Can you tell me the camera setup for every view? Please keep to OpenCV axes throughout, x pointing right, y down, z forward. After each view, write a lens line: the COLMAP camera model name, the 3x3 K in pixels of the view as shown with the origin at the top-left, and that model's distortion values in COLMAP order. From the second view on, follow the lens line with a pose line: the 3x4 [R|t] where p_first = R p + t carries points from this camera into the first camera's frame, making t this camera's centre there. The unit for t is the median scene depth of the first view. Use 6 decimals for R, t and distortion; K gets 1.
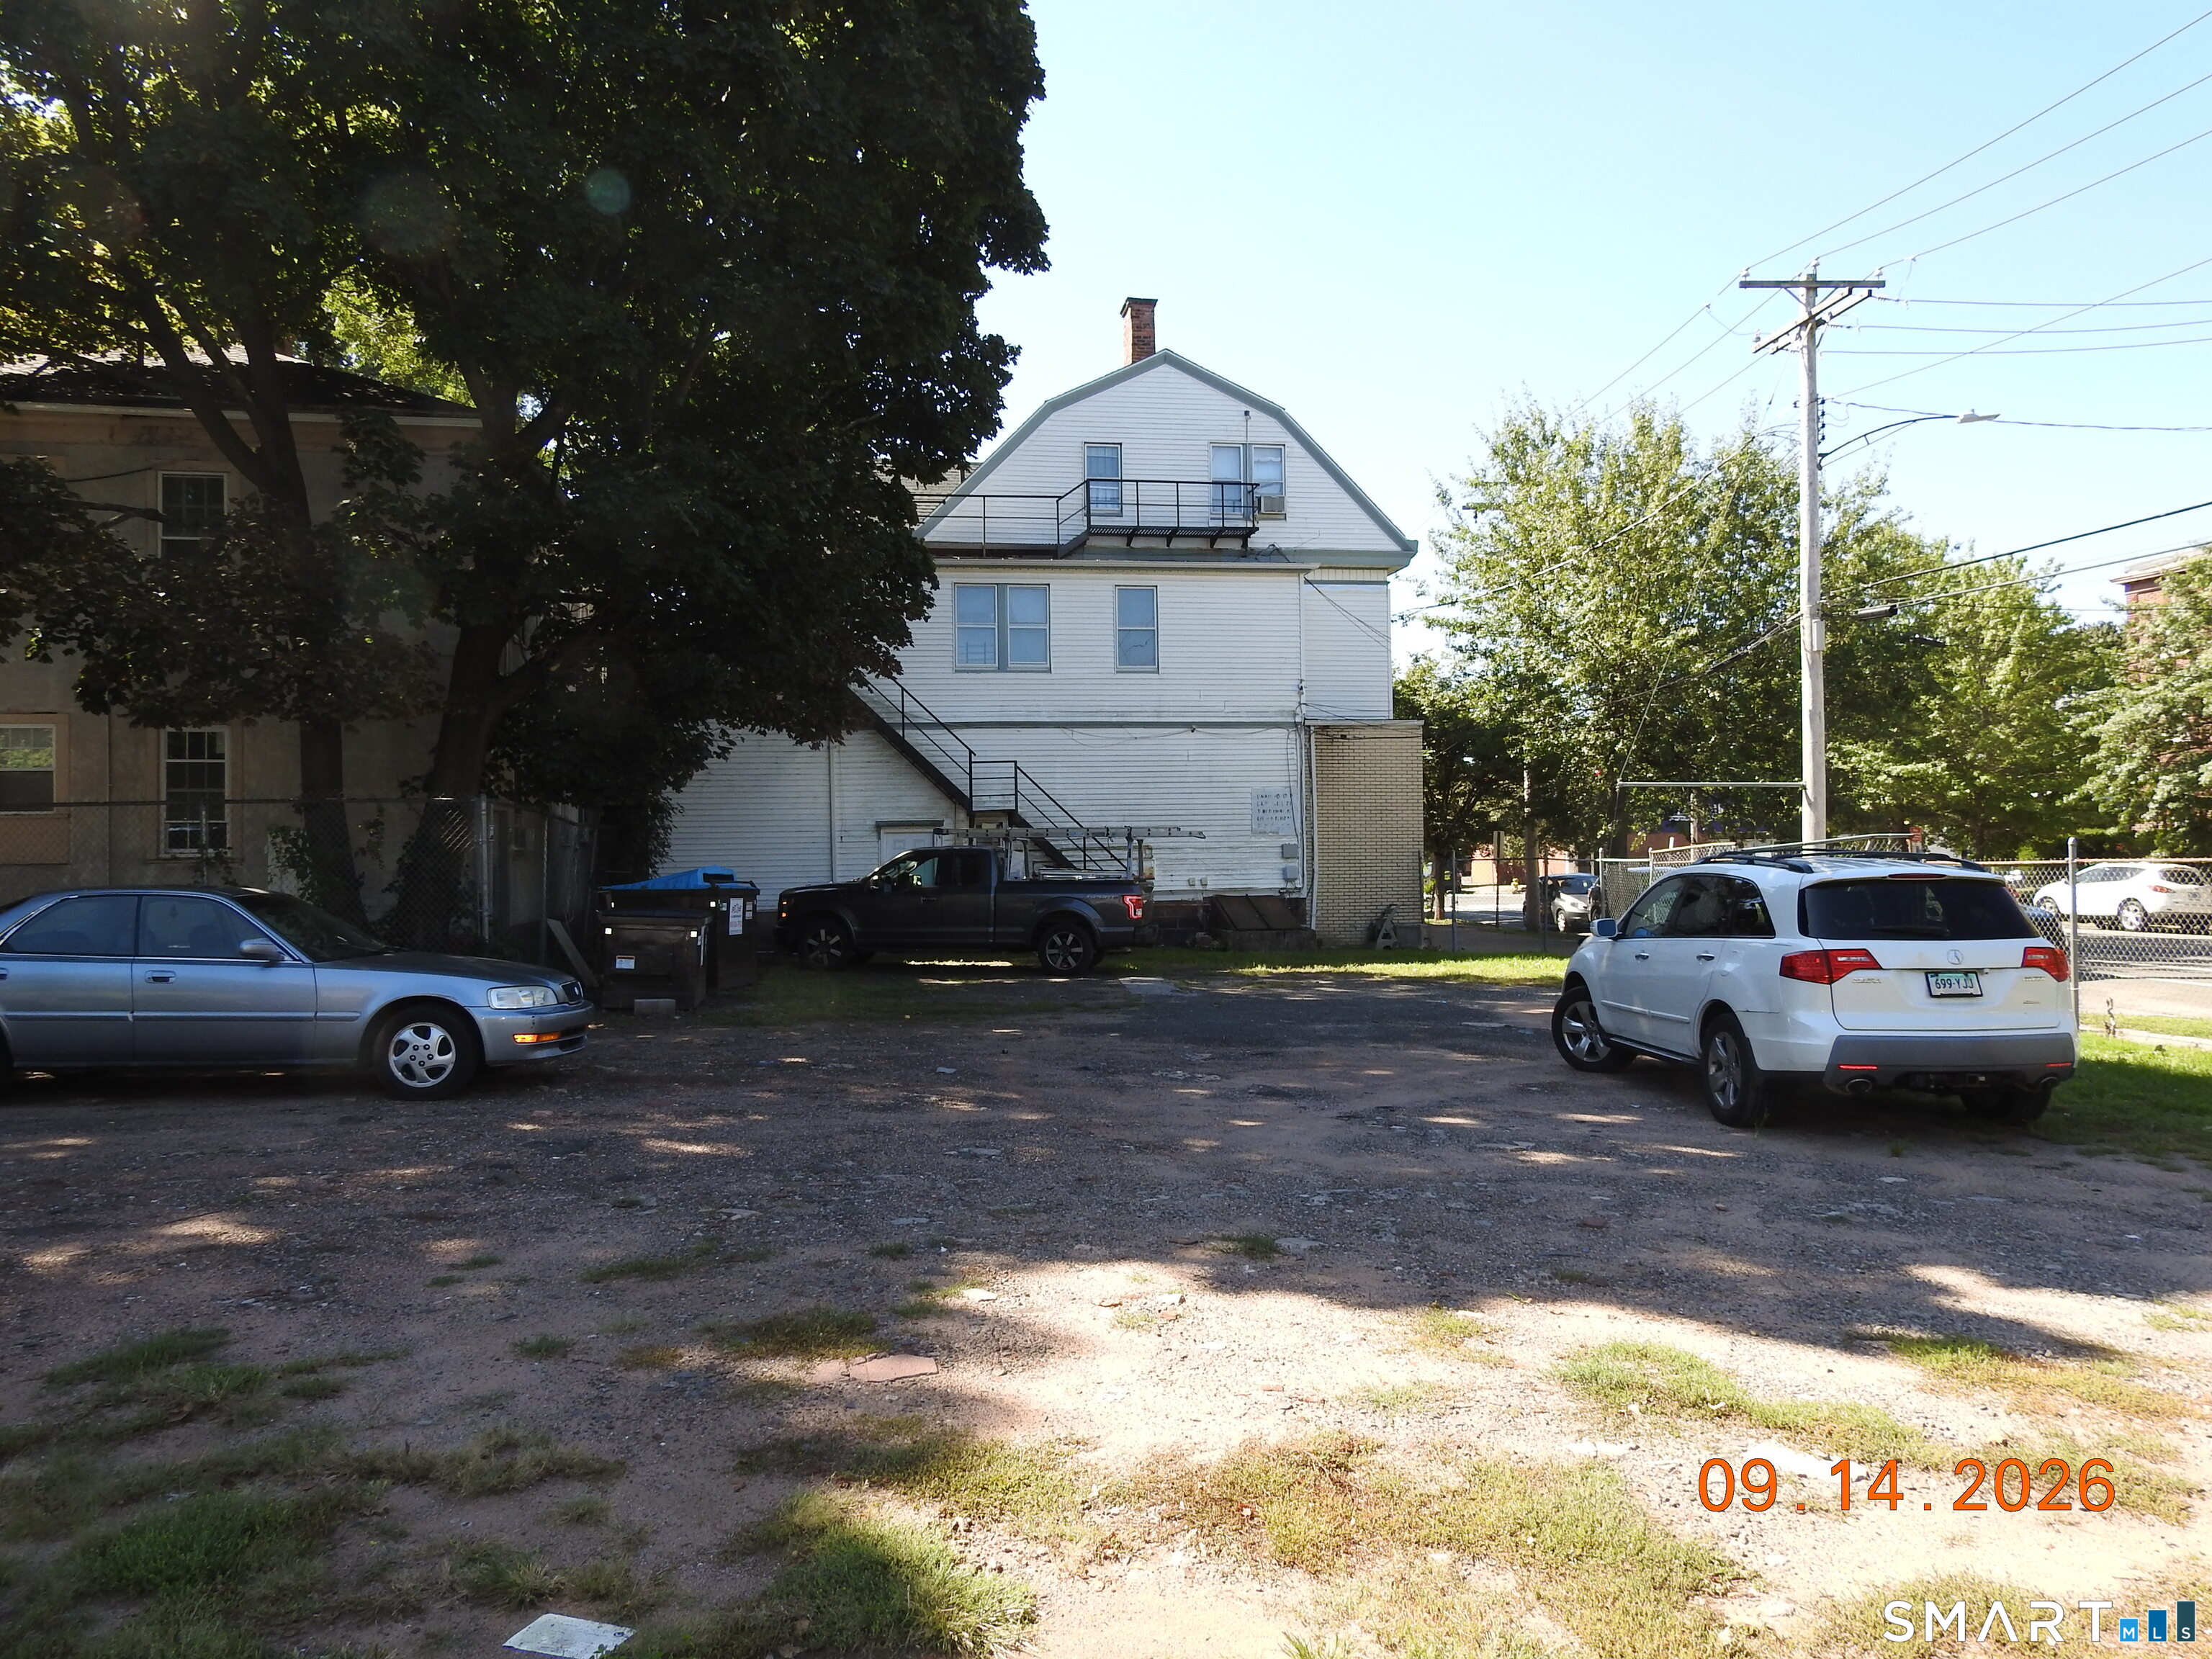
lens RADIAL K [[1577.7, 0, 1107.5], [0, 1577.7, 829.8], [0, 0, 1]] dist [0.000736, -0.001075]
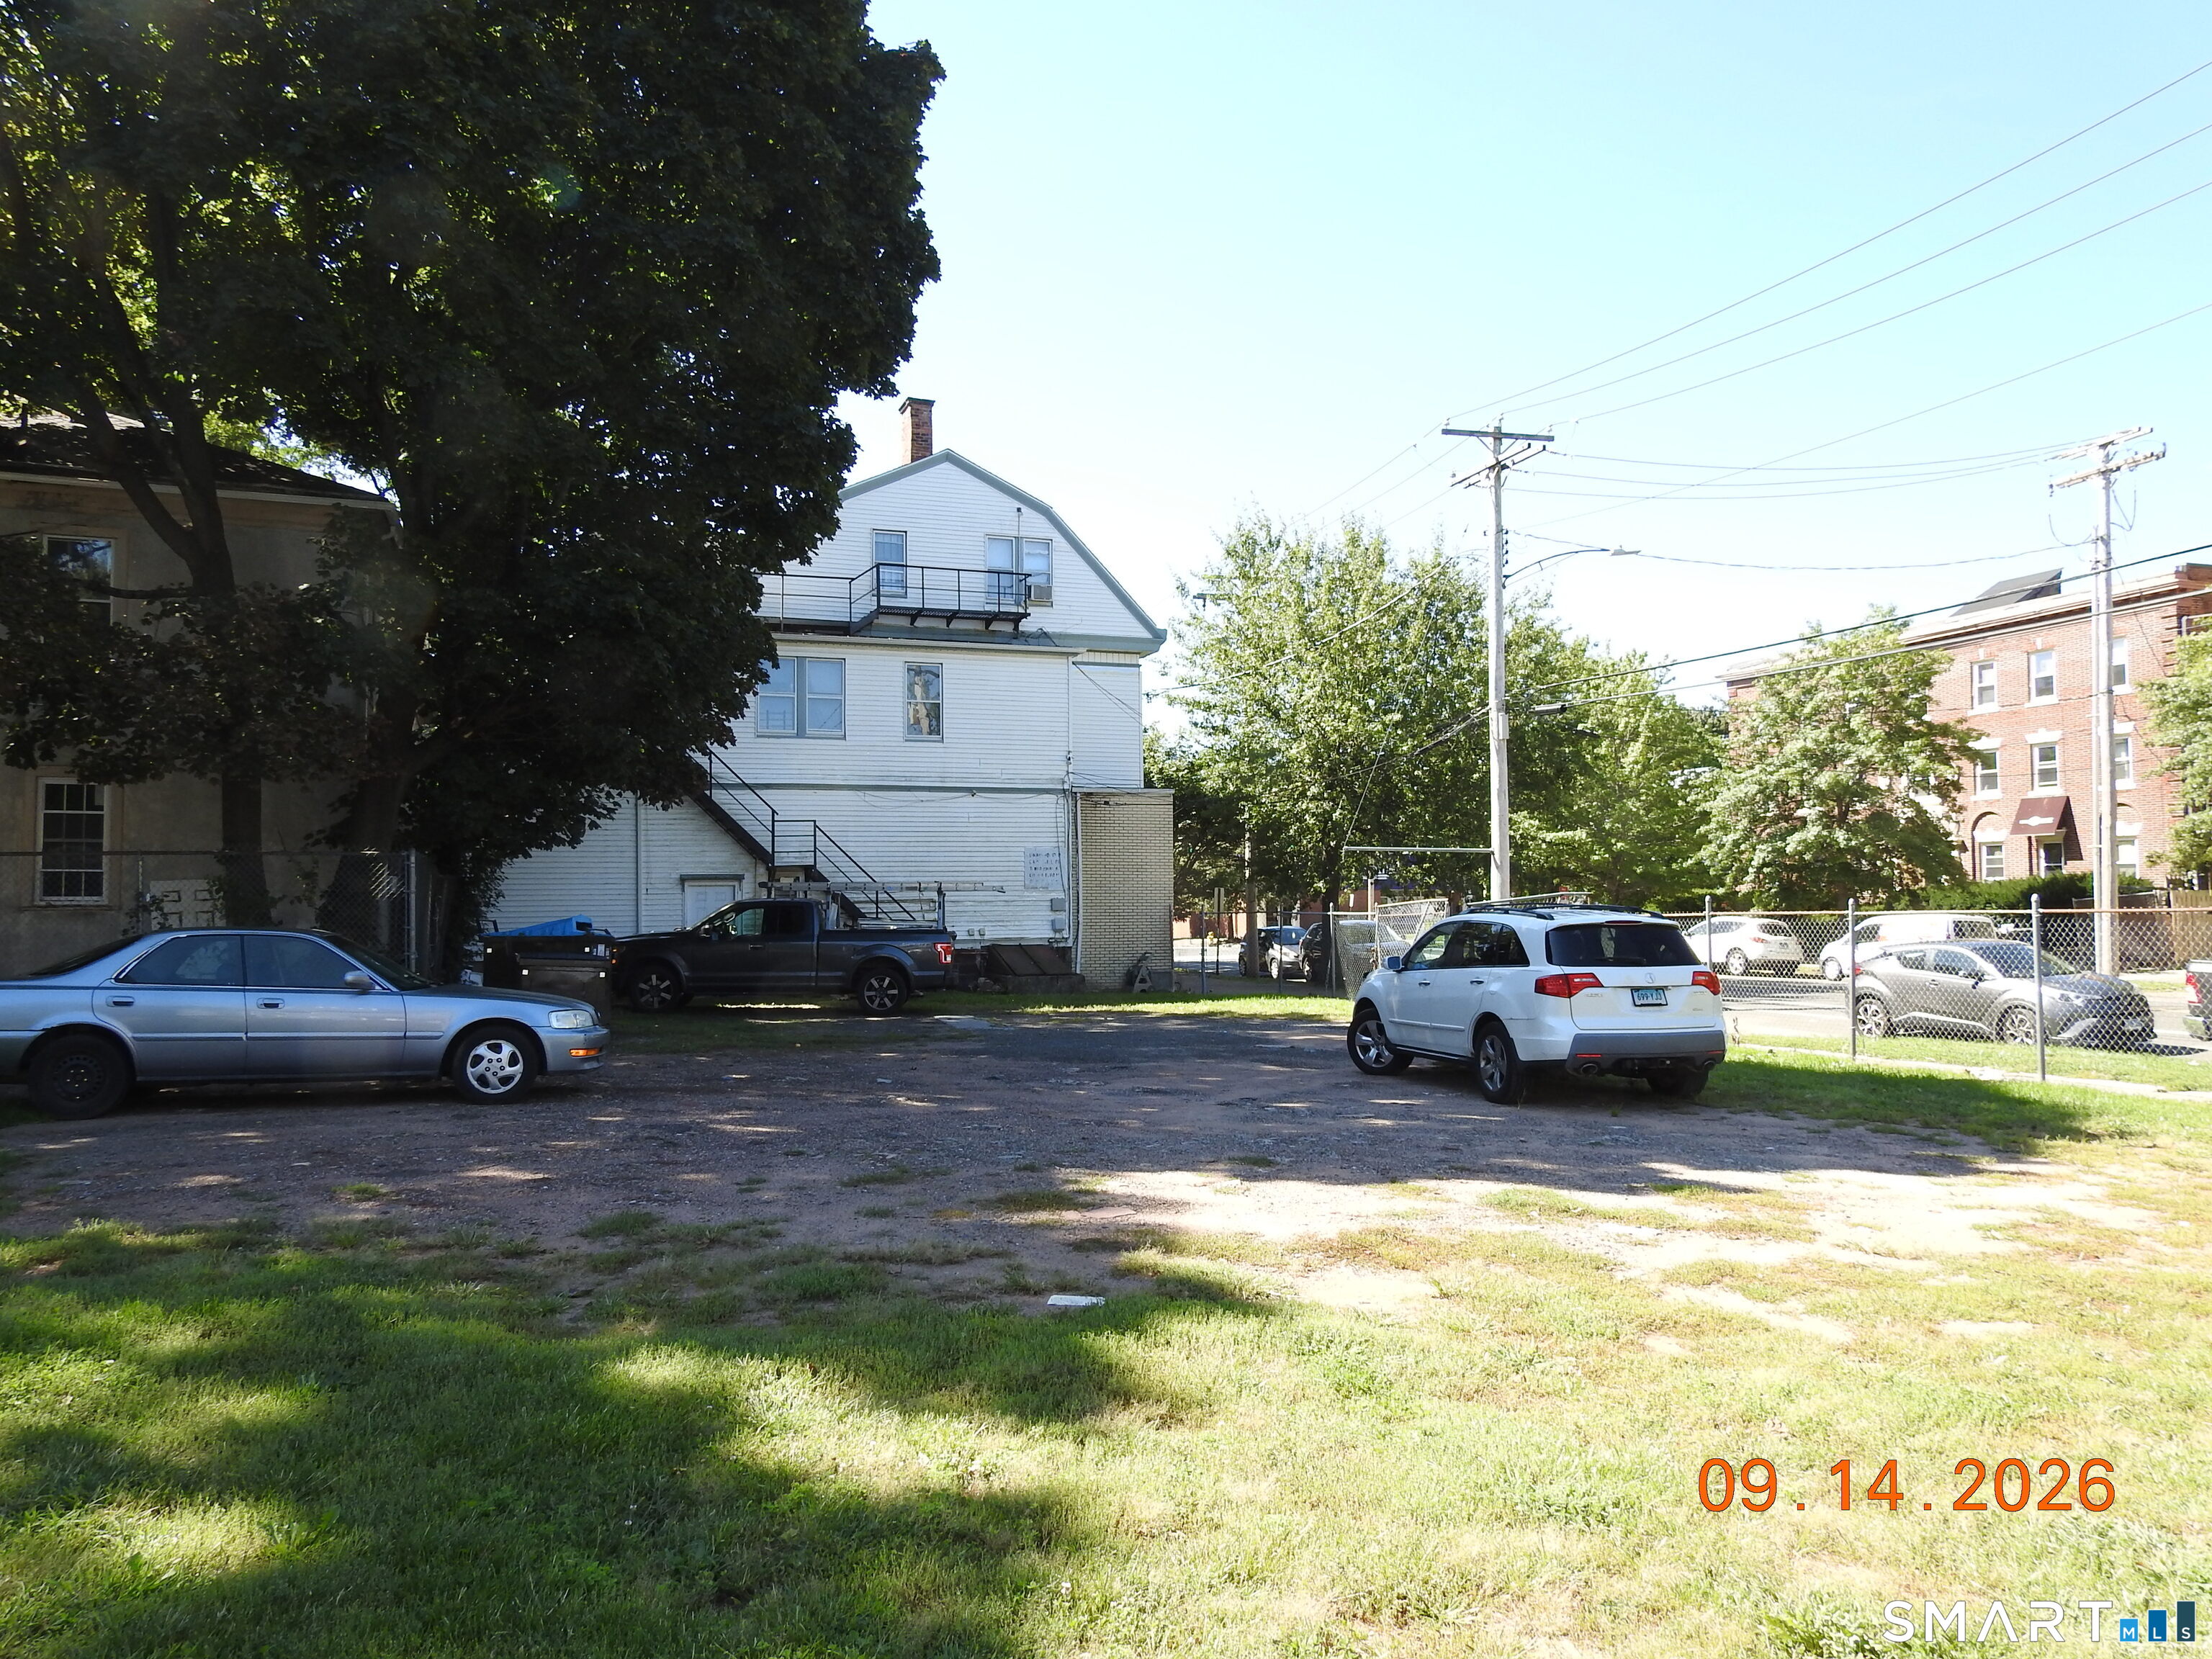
lens RADIAL K [[1577.7, 0, 1104.0], [0, 1577.7, 832.0], [0, 0, 1]] dist [0.000736, -0.001075]
pose [[0.979987, 0.013544, 0.198600, -0.081223], [-0.006898, 0.999394, -0.034122, 0.000092], [-0.198942, 0.032070, 0.979486, -0.107154]]
